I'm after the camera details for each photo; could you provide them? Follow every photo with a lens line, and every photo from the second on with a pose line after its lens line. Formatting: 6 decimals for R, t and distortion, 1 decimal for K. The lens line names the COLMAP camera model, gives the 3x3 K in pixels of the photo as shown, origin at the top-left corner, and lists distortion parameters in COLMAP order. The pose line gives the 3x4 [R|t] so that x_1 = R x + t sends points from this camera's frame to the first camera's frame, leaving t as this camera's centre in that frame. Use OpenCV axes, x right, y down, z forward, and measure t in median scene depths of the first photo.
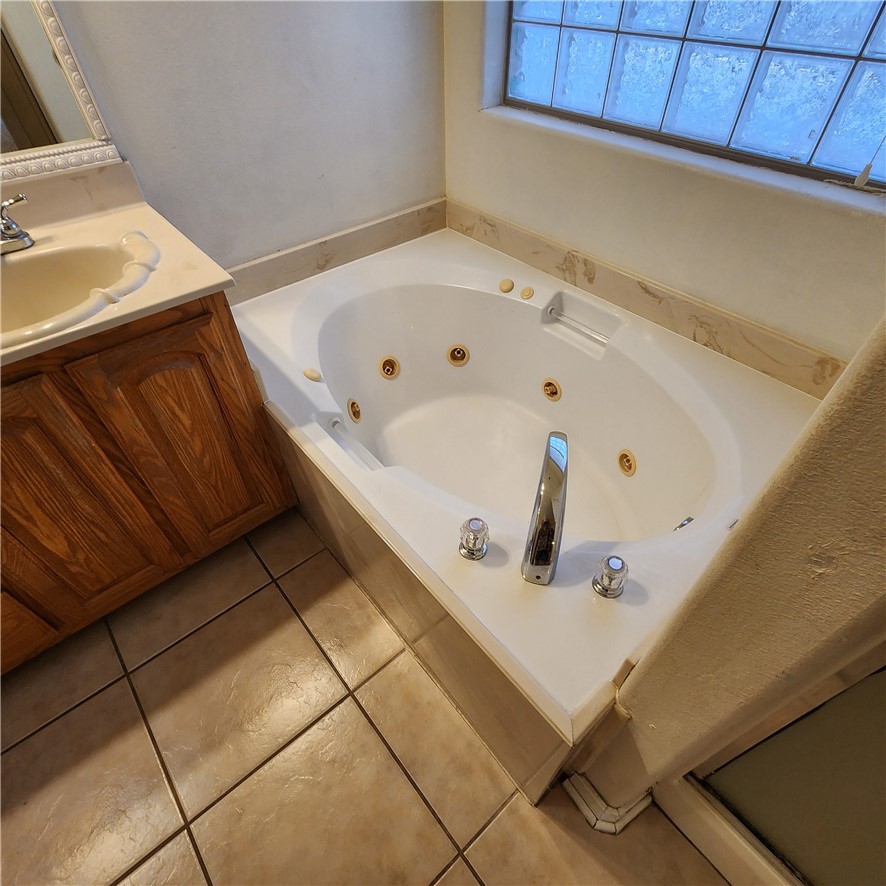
lens RADIAL K [[484.9, 0, 446.5], [0, 484.9, 451.2], [0, 0, 1]] dist [0.002277, -0.000511]
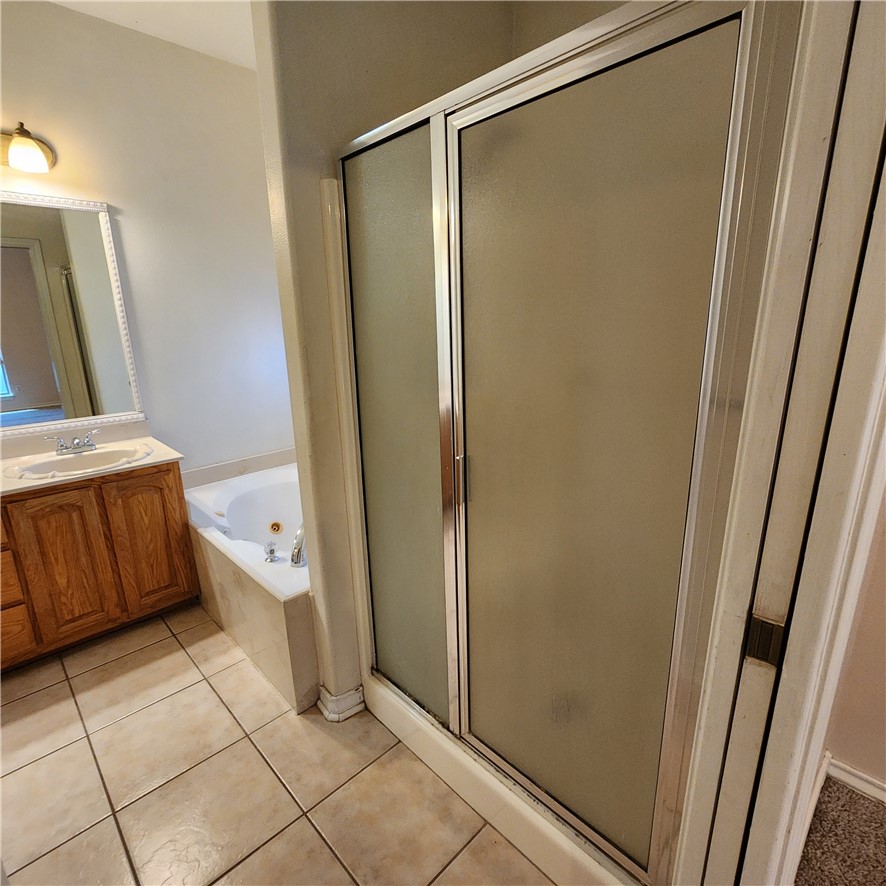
lens RADIAL K [[484.9, 0, 445.2], [0, 484.9, 455.6], [0, 0, 1]] dist [0.002277, -0.000511]
pose [[0.997601, -0.027573, 0.063498, 0.571901], [0.055879, 0.862178, -0.503515, 0.762281], [-0.040863, 0.505855, 0.861650, -0.913612]]
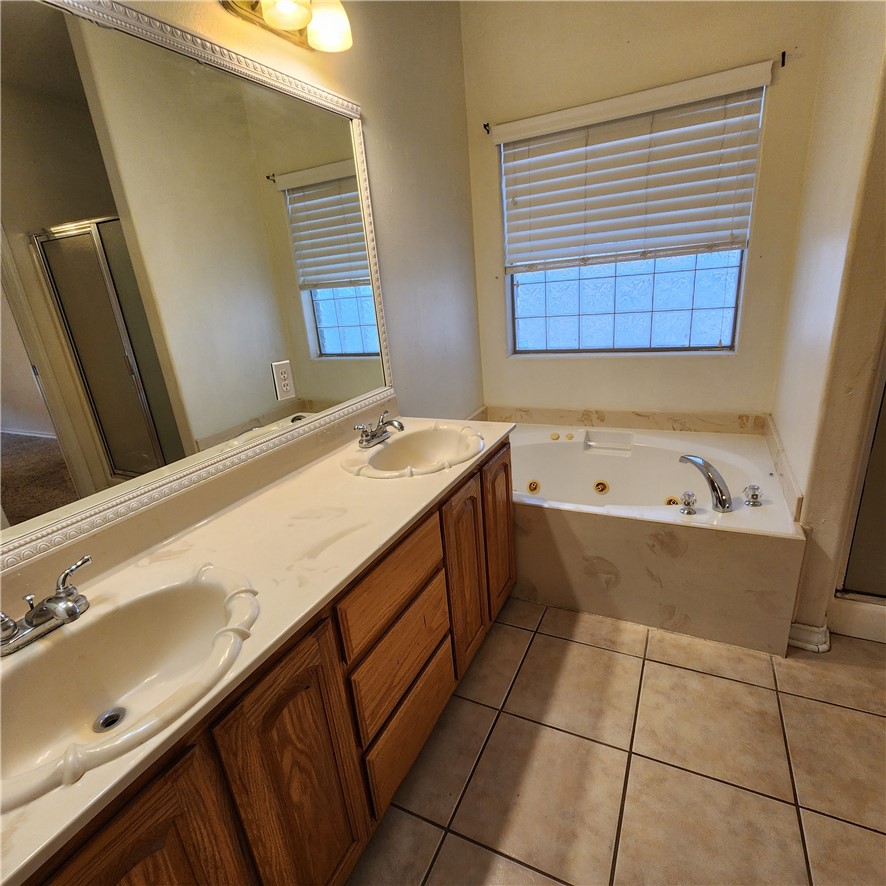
lens RADIAL K [[484.9, 0, 438.3], [0, 484.9, 457.6], [0, 0, 1]] dist [0.002277, -0.000511]
pose [[0.916990, -0.204104, 0.342742, -1.218048], [0.338917, 0.851771, -0.399526, 0.371840], [-0.210393, 0.482522, 0.850240, -0.449003]]
